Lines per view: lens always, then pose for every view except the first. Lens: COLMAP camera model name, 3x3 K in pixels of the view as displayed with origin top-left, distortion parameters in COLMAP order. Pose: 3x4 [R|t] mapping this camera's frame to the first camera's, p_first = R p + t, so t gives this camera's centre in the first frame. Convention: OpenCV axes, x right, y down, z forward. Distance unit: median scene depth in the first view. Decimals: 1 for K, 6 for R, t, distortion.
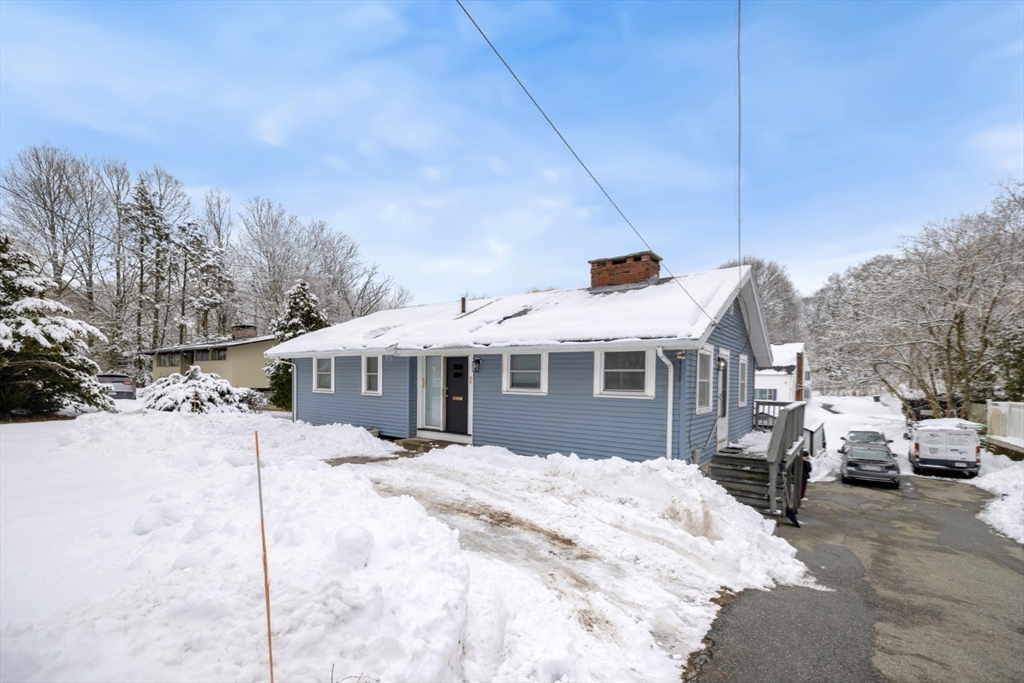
lens RADIAL K [[441.6, 0, 513.5], [0, 441.6, 384.4], [0, 0, 1]] dist [0.004070, 0.000660]
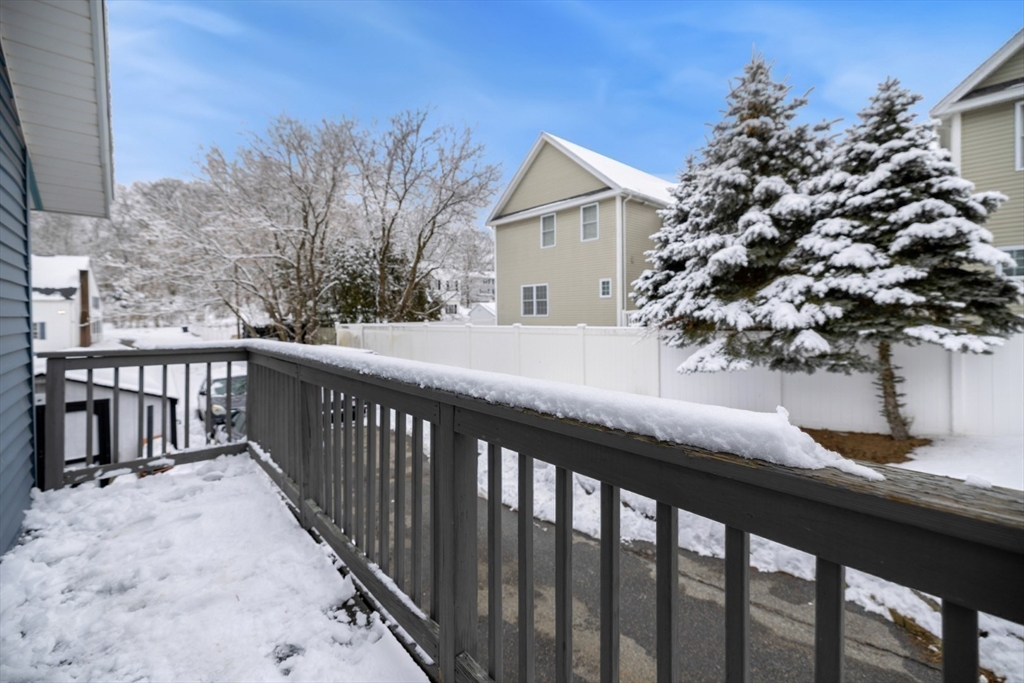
lens RADIAL K [[441.6, 0, 513.2], [0, 441.6, 315.2], [0, 0, 1]] dist [0.004070, 0.000660]
pose [[0.206590, -0.017832, 0.978265, 0.093137], [0.020857, 0.999687, 0.013818, 0.005609], [-0.978205, 0.017549, 0.206897, 0.181402]]
